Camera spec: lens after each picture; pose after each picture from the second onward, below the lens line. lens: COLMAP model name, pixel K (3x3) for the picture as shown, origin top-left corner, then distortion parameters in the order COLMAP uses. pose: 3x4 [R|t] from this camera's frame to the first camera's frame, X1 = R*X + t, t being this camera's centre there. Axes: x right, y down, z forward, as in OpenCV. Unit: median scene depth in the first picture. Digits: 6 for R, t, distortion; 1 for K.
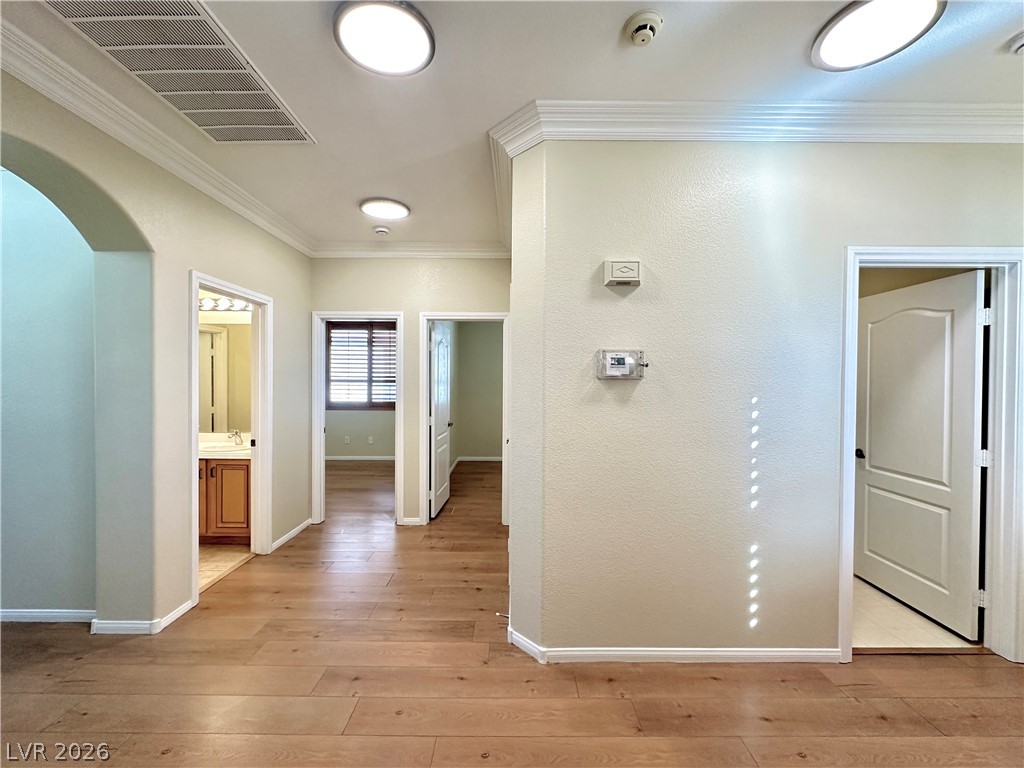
lens RADIAL K [[407.0, 0, 512.0], [0, 407.0, 384.0], [0, 0, 1]] dist [-0.004875, 0.000269]
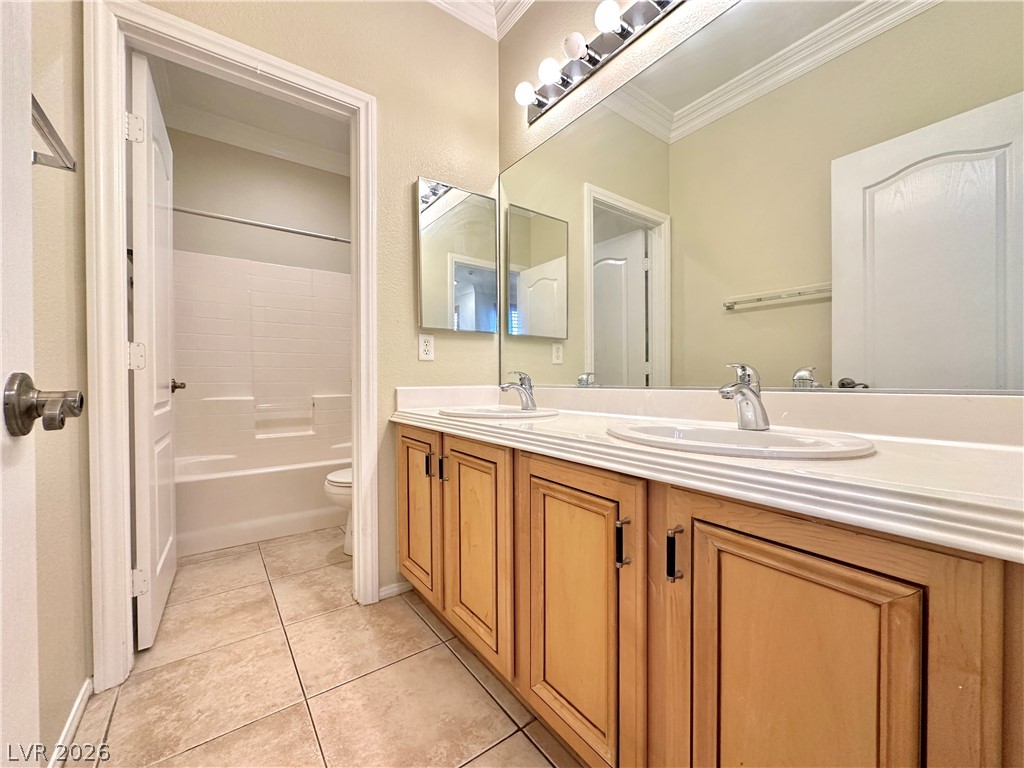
lens RADIAL K [[407.0, 0, 512.0], [0, 407.0, 384.0], [0, 0, 1]] dist [-0.004875, 0.000269]
pose [[0.590666, -0.002480, -0.806912, -0.407864], [-0.000814, 0.999993, -0.003669, 0.088961], [0.806916, 0.002824, 0.590660, 0.535628]]
